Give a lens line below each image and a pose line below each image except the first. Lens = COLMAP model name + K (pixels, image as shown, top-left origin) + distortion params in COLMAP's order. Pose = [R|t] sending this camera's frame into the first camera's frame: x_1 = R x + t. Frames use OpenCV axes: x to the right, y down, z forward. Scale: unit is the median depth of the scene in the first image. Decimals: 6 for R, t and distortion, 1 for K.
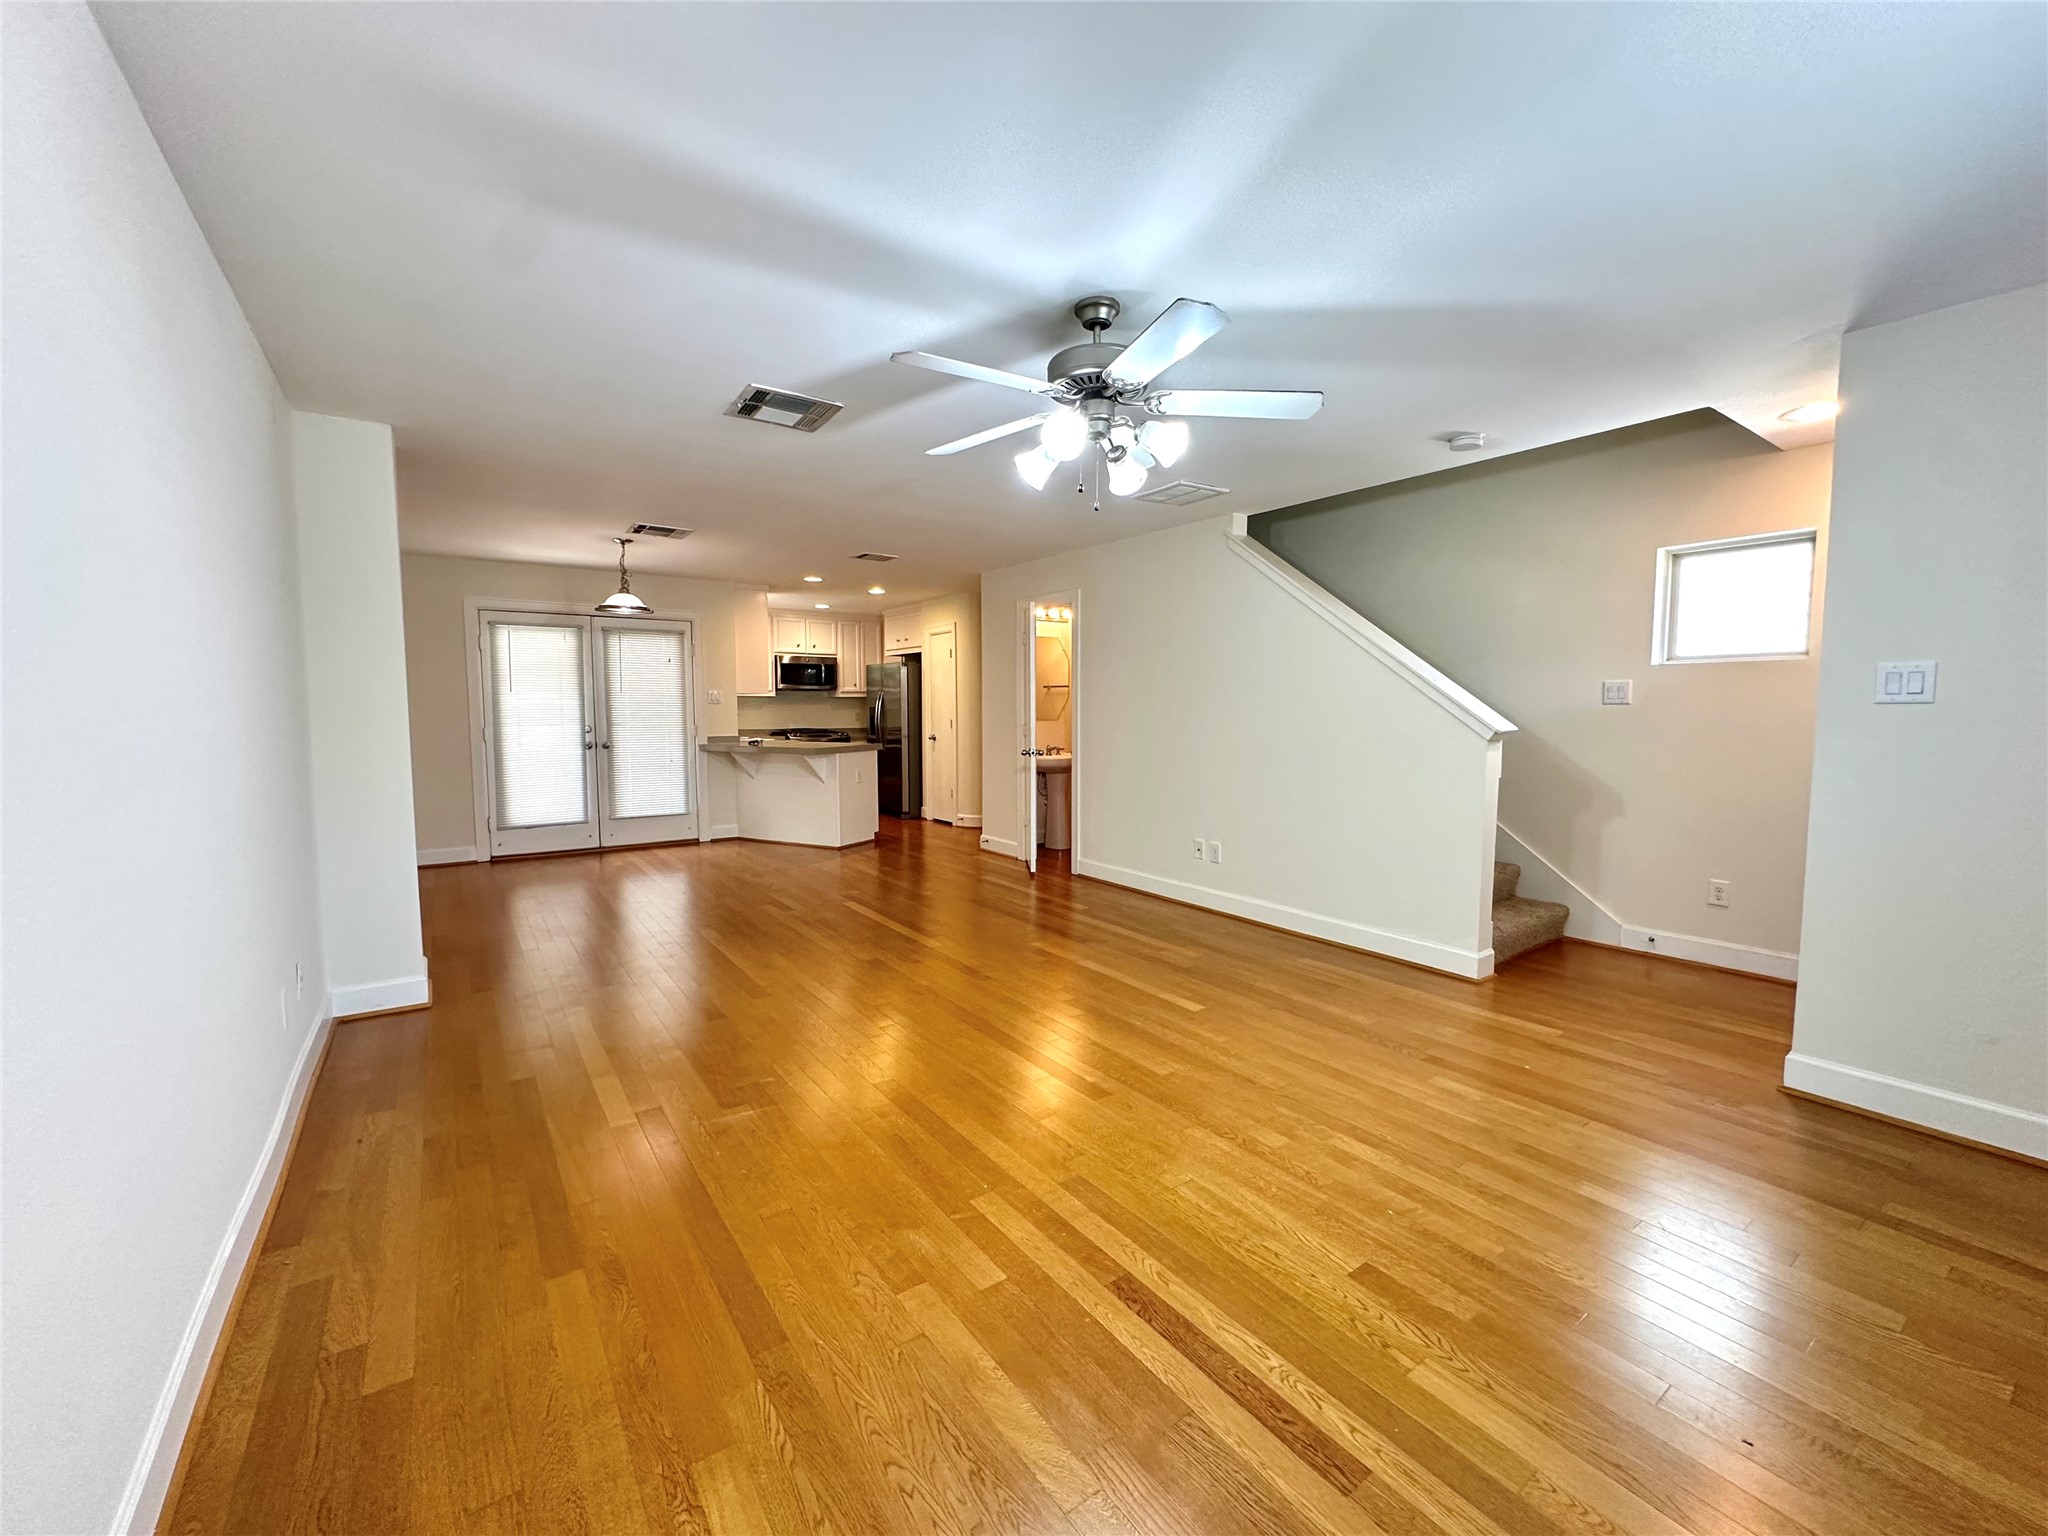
lens RADIAL K [[813.4, 0, 1024.0], [0, 813.4, 768.0], [0, 0, 1]] dist [-0.007600, 0.002013]
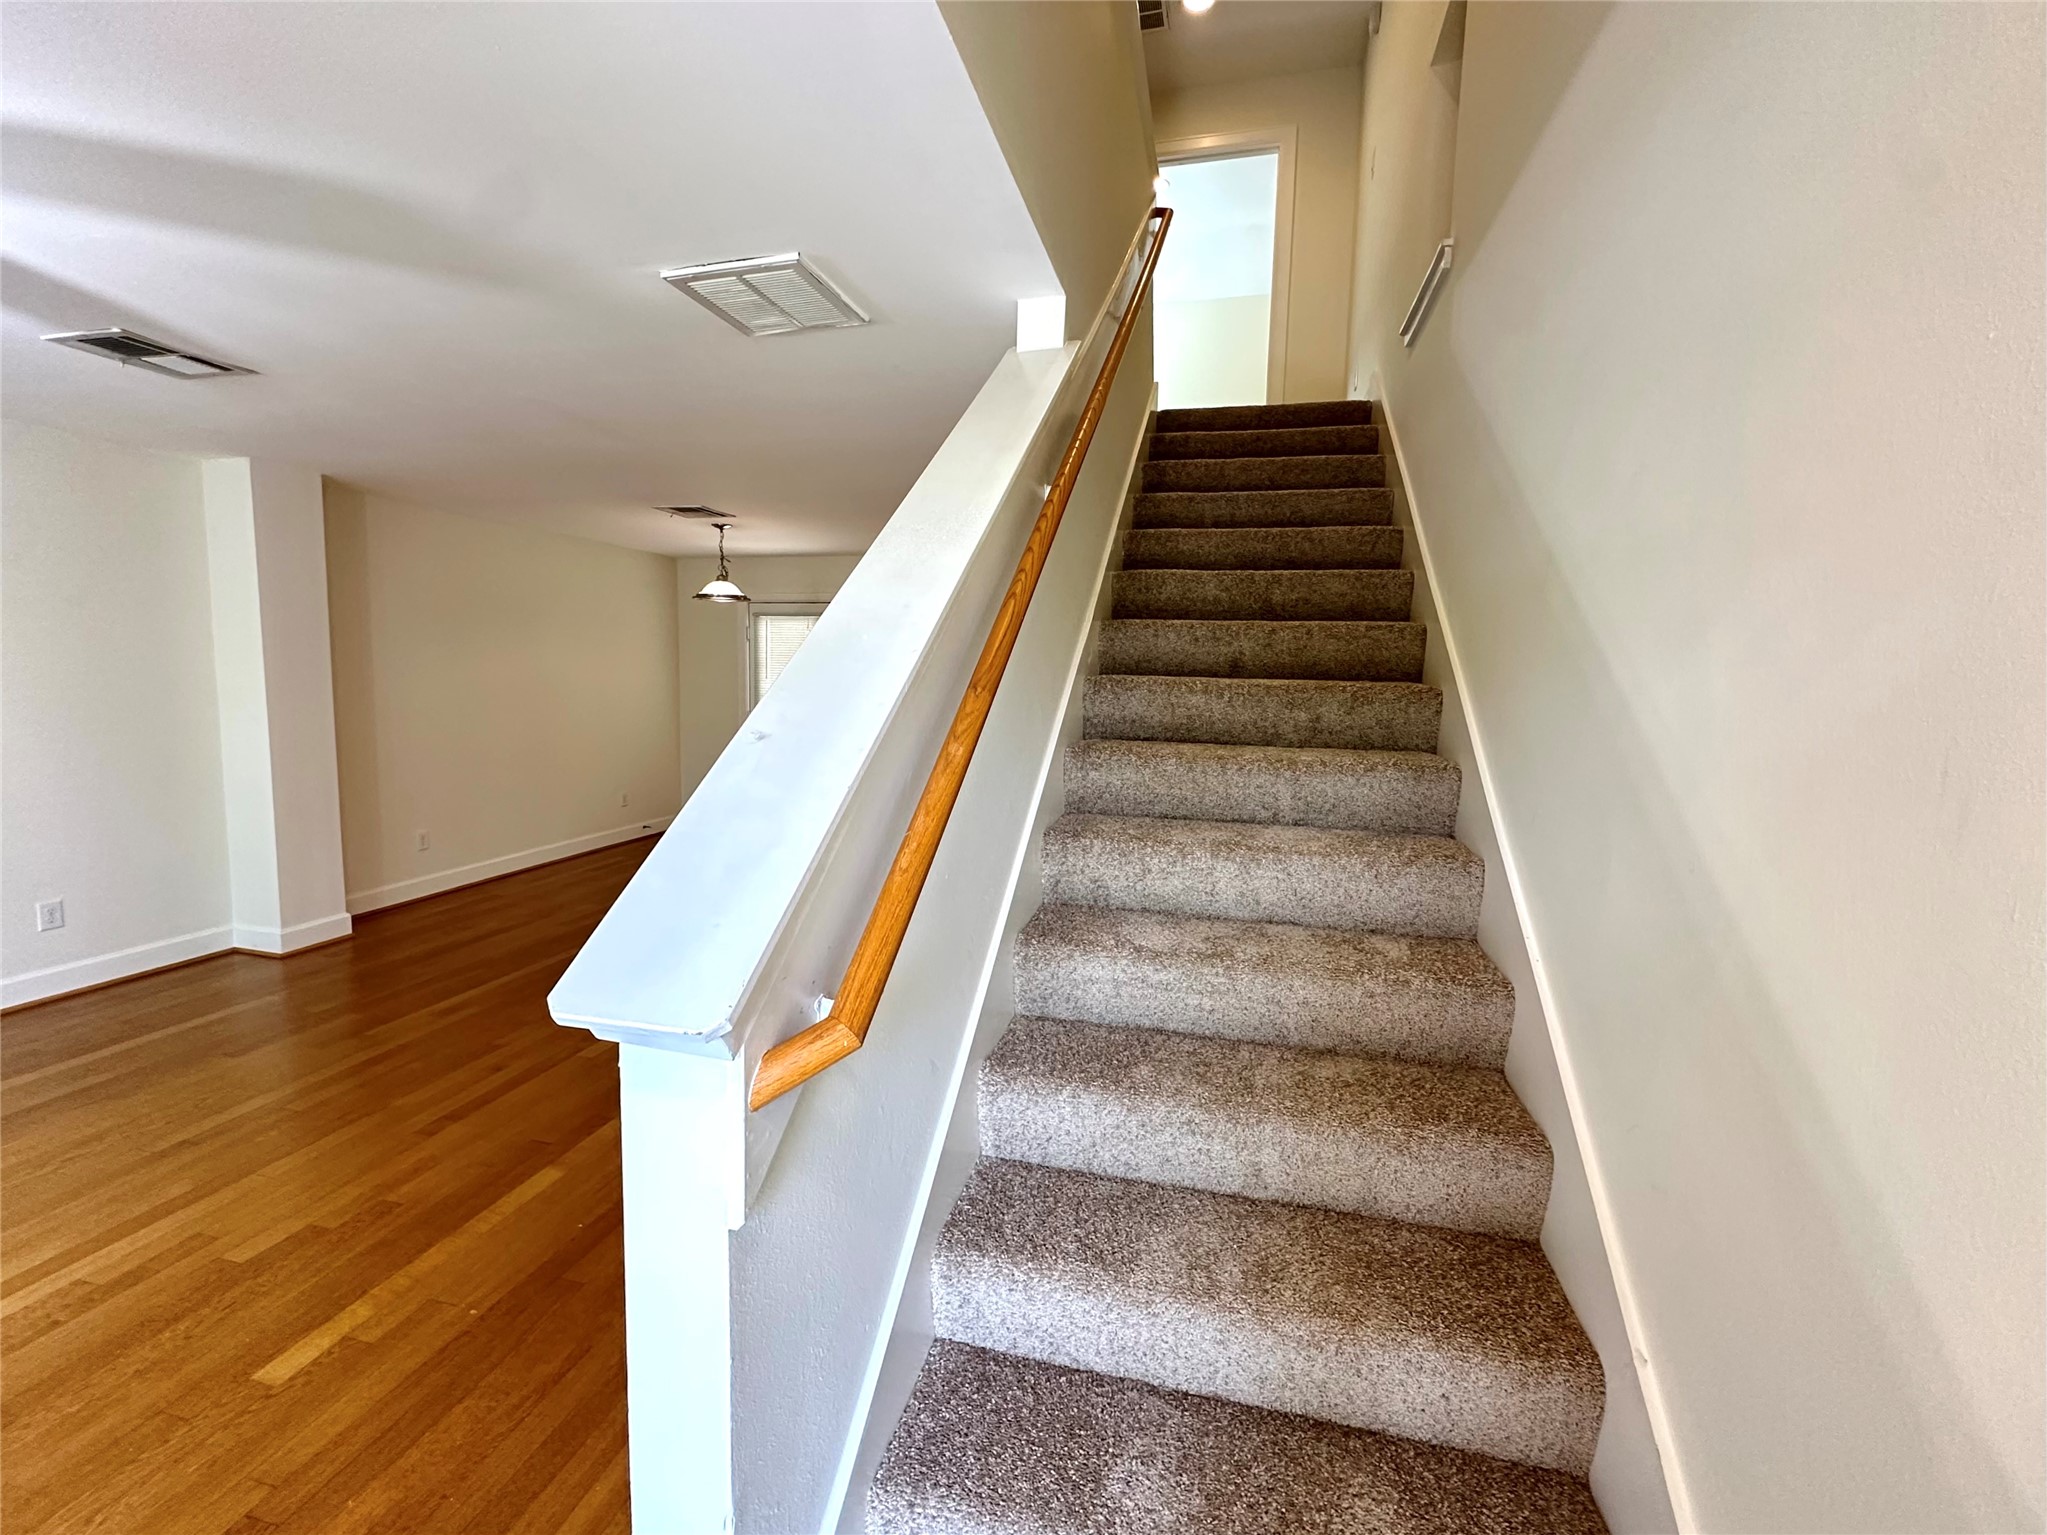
lens RADIAL K [[813.0, 0, 1023.5], [0, 813.0, 767.5], [0, 0, 1]] dist [-0.007600, 0.002013]
pose [[0.640359, 0.109220, -0.760270, 0.529192], [-0.090960, 0.993656, 0.066135, -0.087991], [0.762670, 0.026804, 0.646232, 0.649853]]
